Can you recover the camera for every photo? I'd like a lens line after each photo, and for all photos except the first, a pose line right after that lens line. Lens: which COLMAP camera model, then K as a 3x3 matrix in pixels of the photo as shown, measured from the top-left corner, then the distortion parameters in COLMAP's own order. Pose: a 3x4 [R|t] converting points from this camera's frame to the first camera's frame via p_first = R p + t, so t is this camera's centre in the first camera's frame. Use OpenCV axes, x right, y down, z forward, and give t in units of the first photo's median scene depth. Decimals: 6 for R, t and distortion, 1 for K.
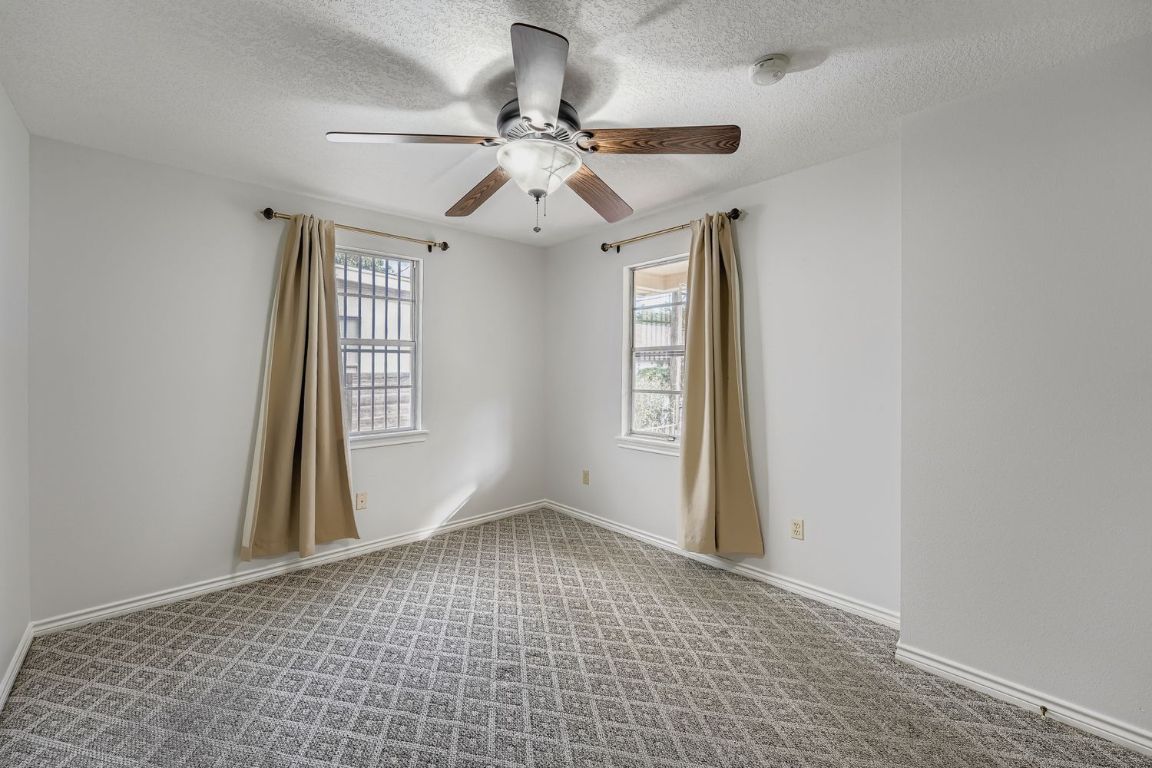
lens RADIAL K [[470.6, 0, 578.4], [0, 470.6, 377.5], [0, 0, 1]] dist [-0.002079, 0.000067]
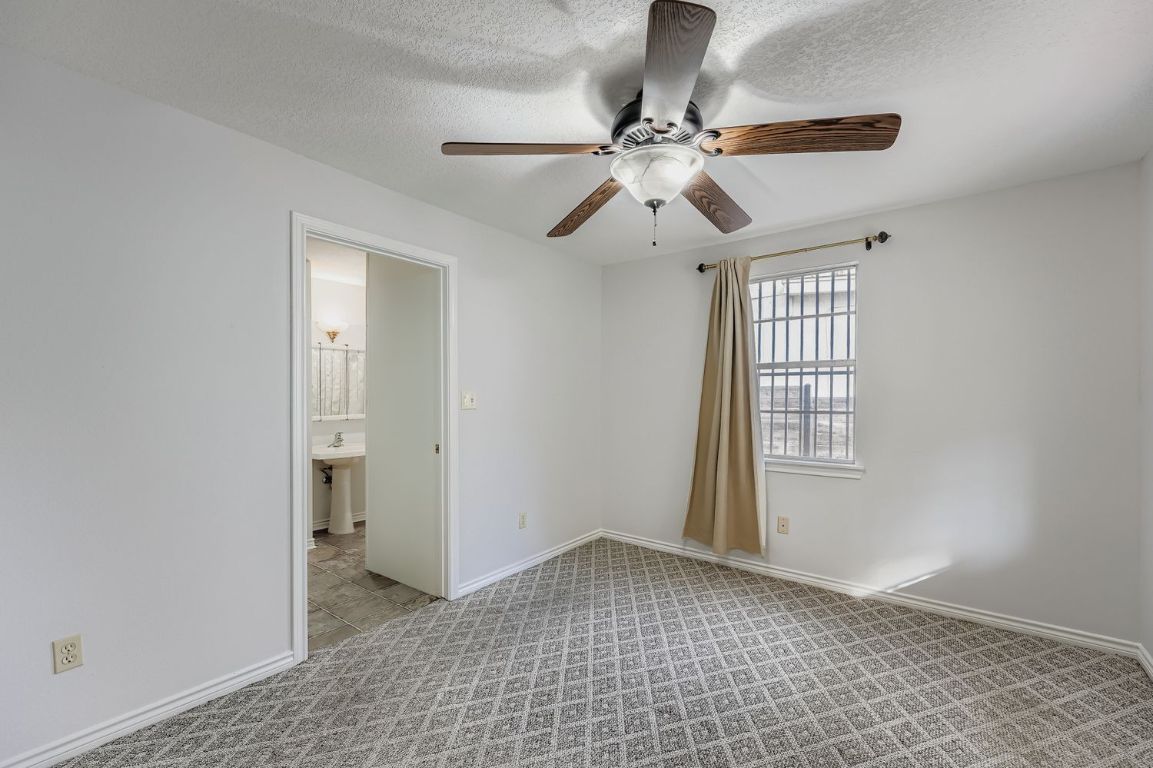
lens RADIAL K [[480.6, 0, 574.1], [0, 480.6, 394.8], [0, 0, 1]] dist [-0.000273, 0.000018]
pose [[0.159519, 0.006773, -0.987172, 0.488300], [-0.018391, 0.999823, 0.003888, -0.008972], [0.987023, 0.017535, 0.159616, 0.412319]]
